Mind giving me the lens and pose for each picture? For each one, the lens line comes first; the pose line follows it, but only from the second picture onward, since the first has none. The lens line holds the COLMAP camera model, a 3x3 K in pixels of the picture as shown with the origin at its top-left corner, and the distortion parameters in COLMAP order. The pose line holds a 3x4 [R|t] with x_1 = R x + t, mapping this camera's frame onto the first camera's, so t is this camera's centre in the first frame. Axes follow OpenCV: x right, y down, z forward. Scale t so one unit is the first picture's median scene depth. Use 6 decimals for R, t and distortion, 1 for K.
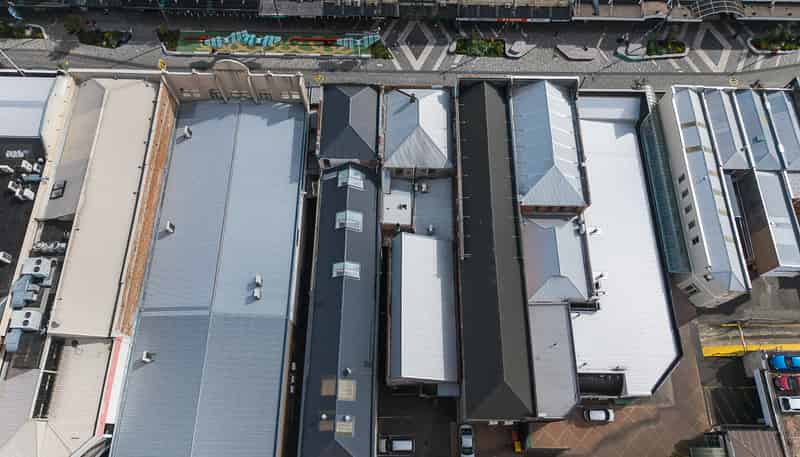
lens RADIAL K [[553.6, 0, 401.8], [0, 553.6, 226.5], [0, 0, 1]] dist [0.024092, -0.004722]
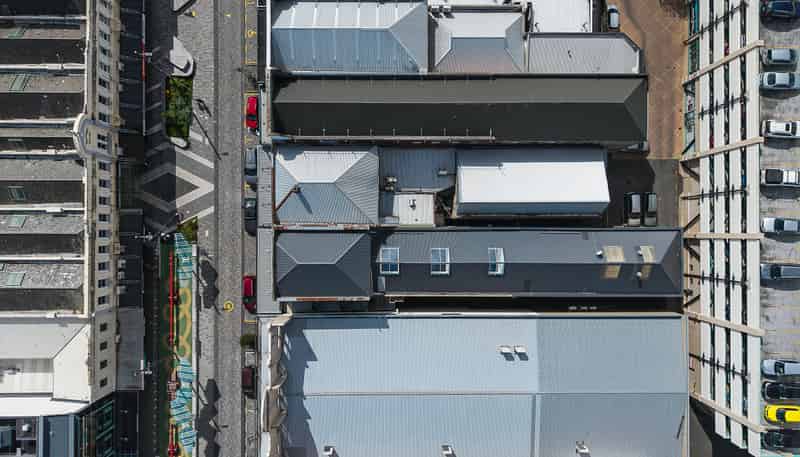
lens RADIAL K [[553.6, 0, 399.6], [0, 553.6, 231.1], [0, 0, 1]] dist [0.024092, -0.004722]
pose [[-0.006288, -0.999924, -0.010575, -0.034615], [0.914817, -0.010022, 0.403744, -0.420584], [-0.403819, -0.007135, 0.914811, 0.167511]]
